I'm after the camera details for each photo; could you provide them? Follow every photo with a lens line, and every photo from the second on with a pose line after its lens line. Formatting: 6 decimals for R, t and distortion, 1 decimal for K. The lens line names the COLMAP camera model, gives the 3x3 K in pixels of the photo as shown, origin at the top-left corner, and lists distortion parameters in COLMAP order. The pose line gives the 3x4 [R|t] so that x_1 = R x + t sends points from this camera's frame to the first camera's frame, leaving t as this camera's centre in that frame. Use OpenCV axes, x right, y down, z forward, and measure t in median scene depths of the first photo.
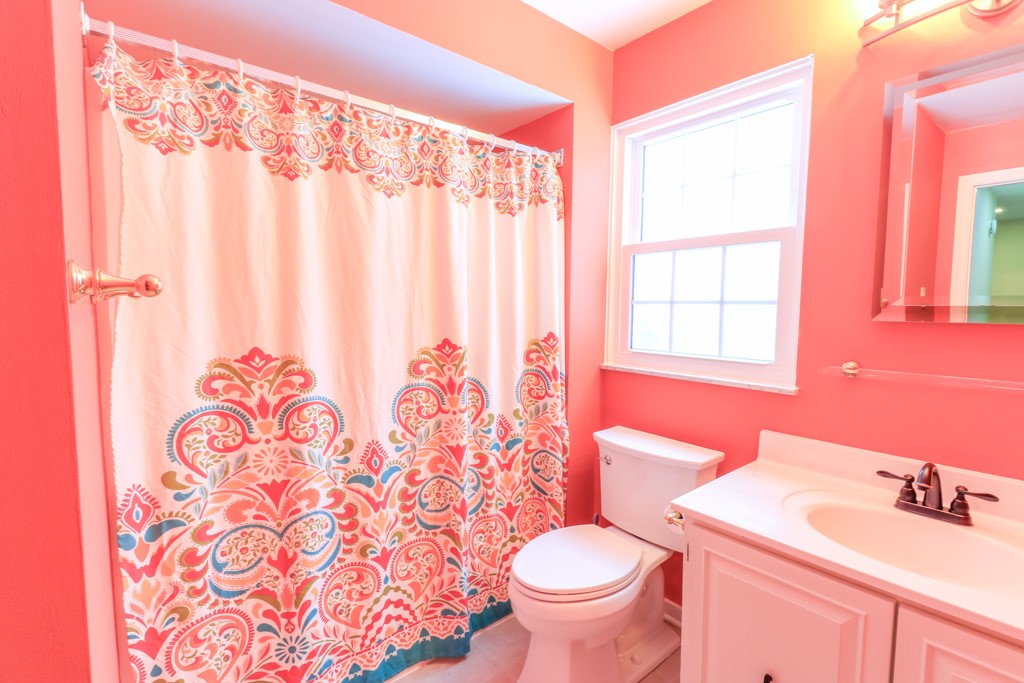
lens RADIAL K [[474.8, 0, 515.5], [0, 474.8, 339.3], [0, 0, 1]] dist [0.017374, -0.012531]
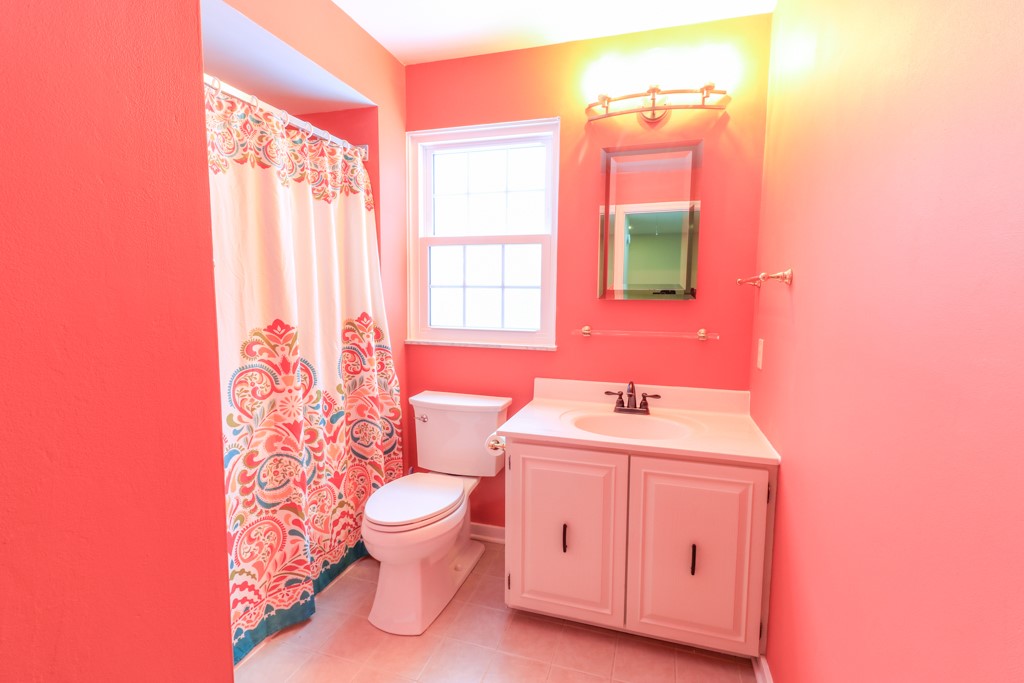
lens RADIAL K [[479.3, 0, 520.0], [0, 479.3, 339.1], [0, 0, 1]] dist [0.021148, -0.014857]
pose [[0.831794, -0.049816, 0.552845, -0.286902], [0.034703, 0.998683, 0.037777, 0.019816], [-0.553999, -0.012237, 0.832428, -0.147923]]
